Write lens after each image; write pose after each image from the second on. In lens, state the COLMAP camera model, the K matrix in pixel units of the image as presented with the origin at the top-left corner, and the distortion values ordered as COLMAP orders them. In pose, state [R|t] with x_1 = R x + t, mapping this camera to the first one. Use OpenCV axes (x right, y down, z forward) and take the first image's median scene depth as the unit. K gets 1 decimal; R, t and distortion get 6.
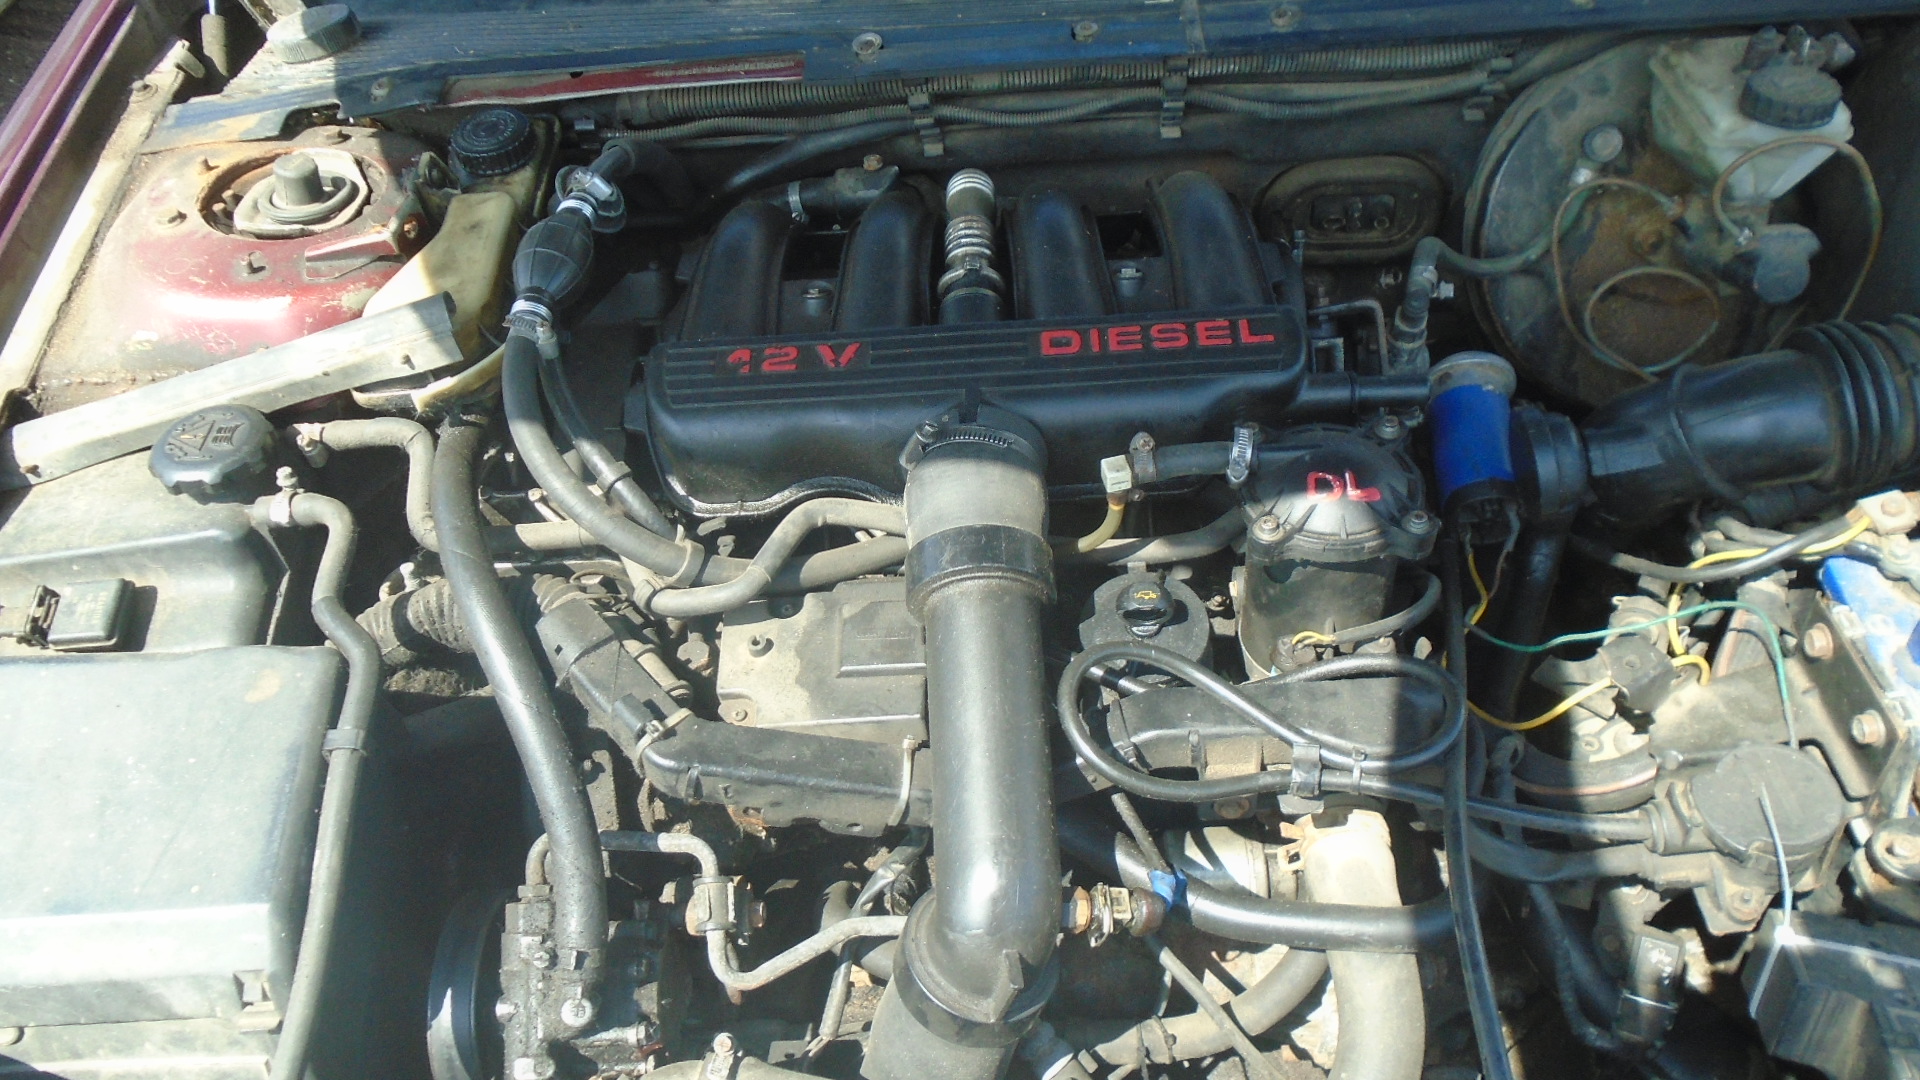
lens RADIAL K [[1460.2, 0, 951.1], [0, 1460.2, 526.9], [0, 0, 1]] dist [-0.021485, 0.011864]
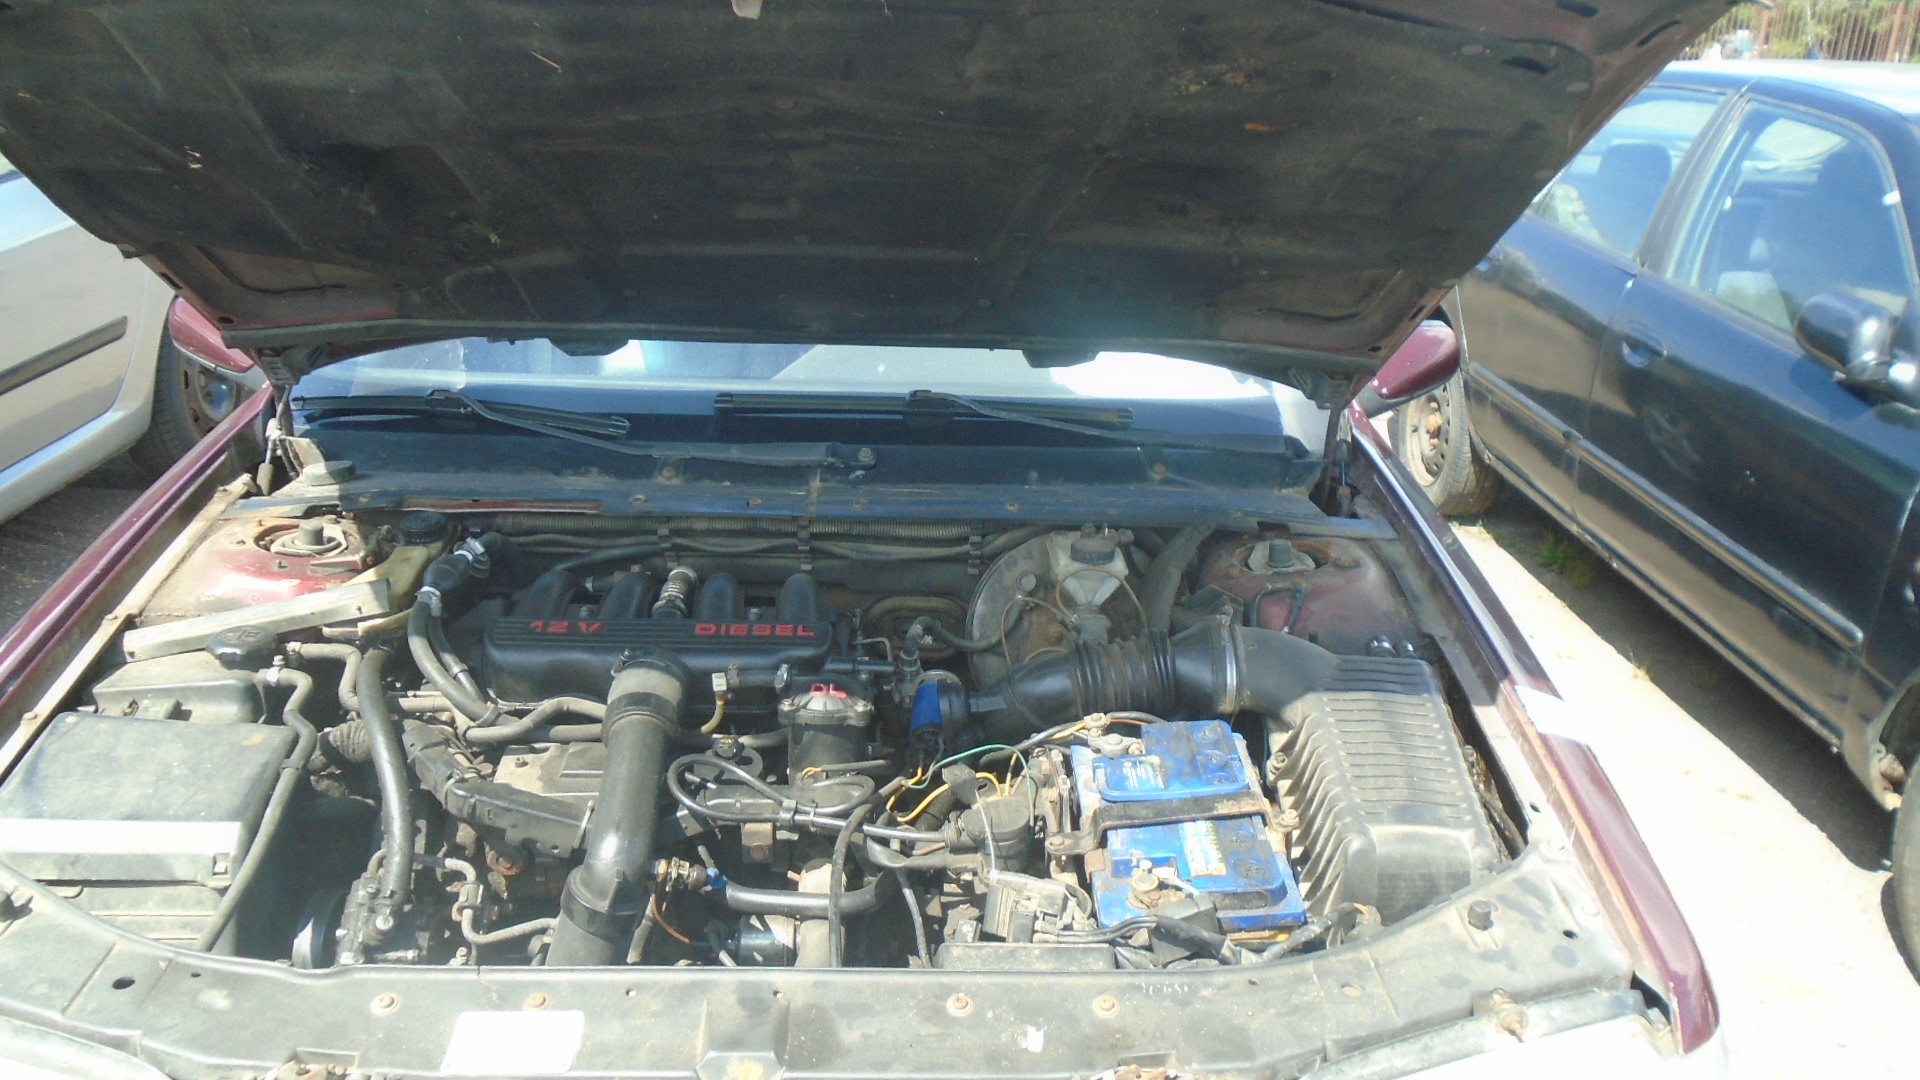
lens RADIAL K [[1460.2, 0, 950.3], [0, 1460.2, 527.3], [0, 0, 1]] dist [-0.021485, 0.011864]
pose [[0.993269, 0.090378, 0.072448, 0.245029], [-0.051360, 0.904253, -0.423898, 0.556418], [-0.103823, 0.417323, 0.902808, -0.839236]]
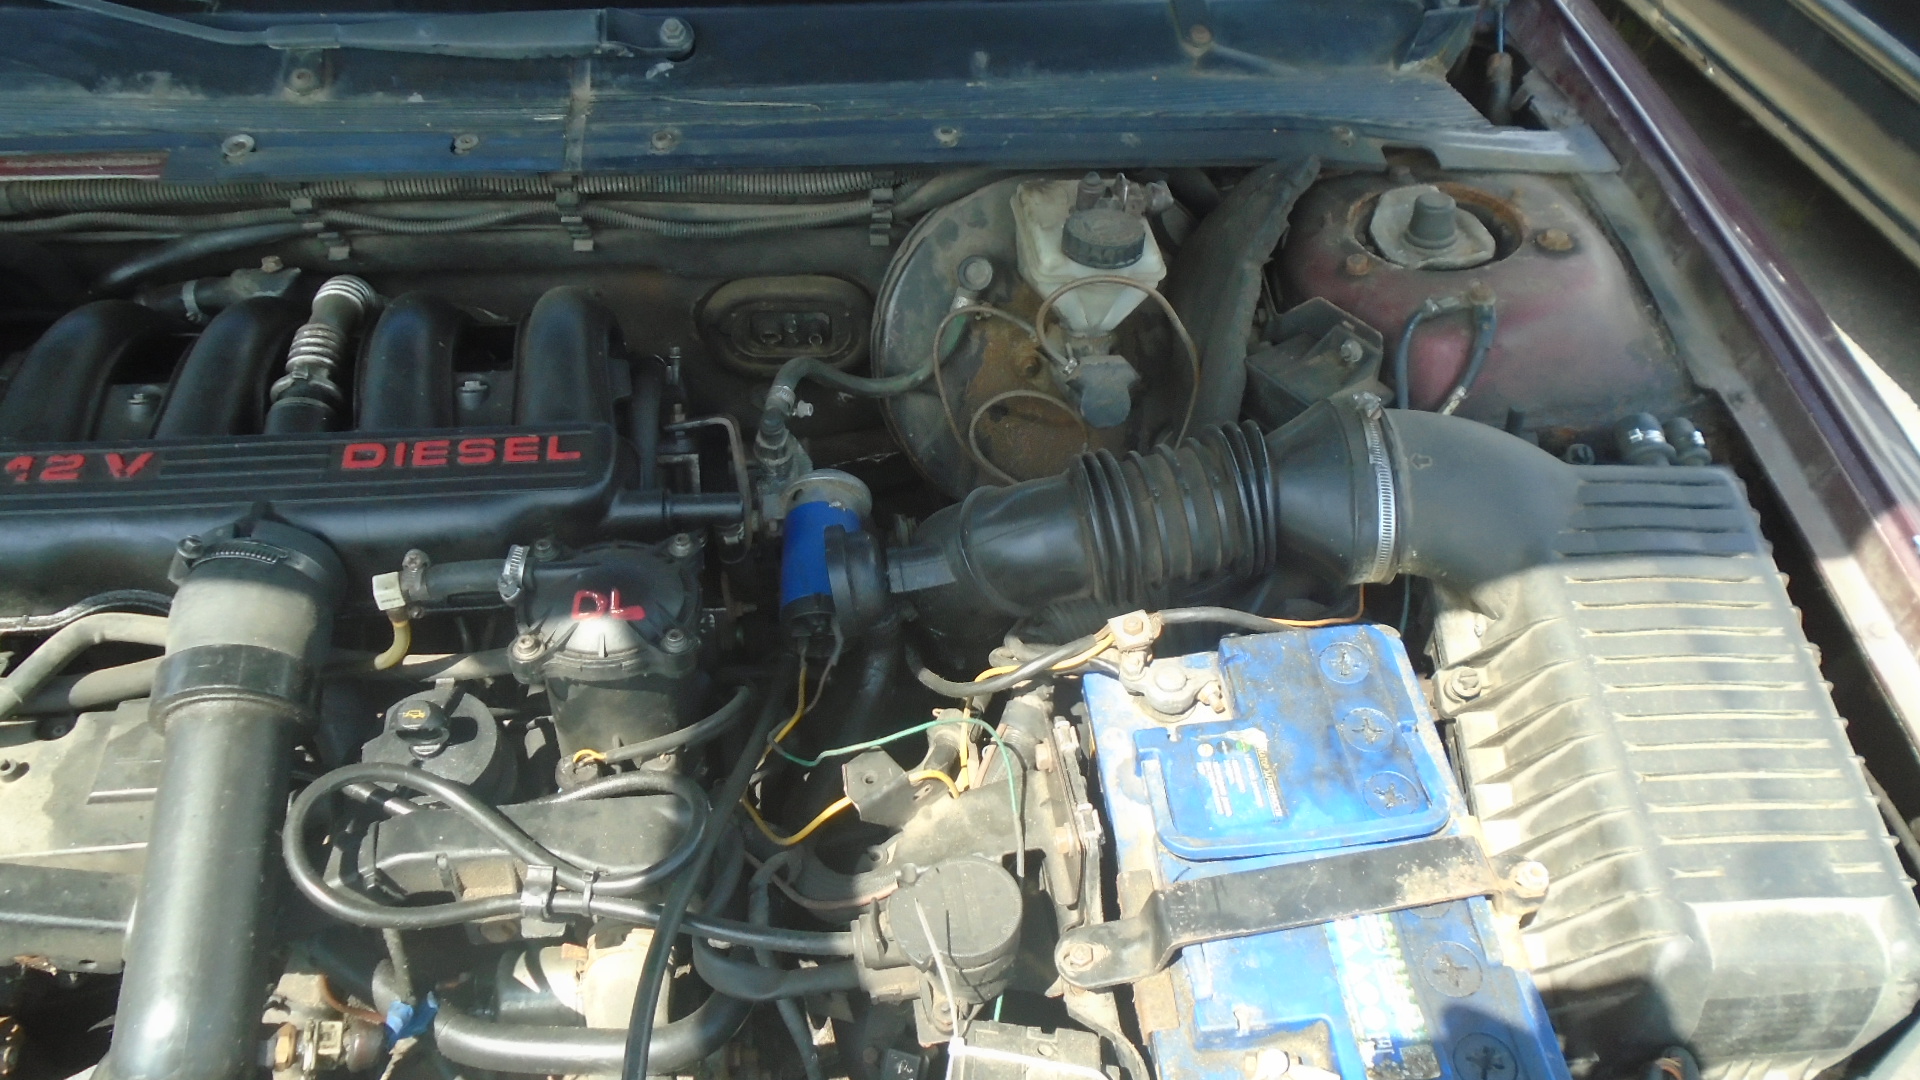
lens RADIAL K [[1460.2, 0, 960.8], [0, 1460.2, 526.9], [0, 0, 1]] dist [-0.021485, 0.011864]
pose [[0.986357, 0.010370, 0.164291, 0.311985], [-0.000360, 0.998148, -0.060839, -0.018636], [-0.164617, 0.059950, 0.984534, -0.032660]]
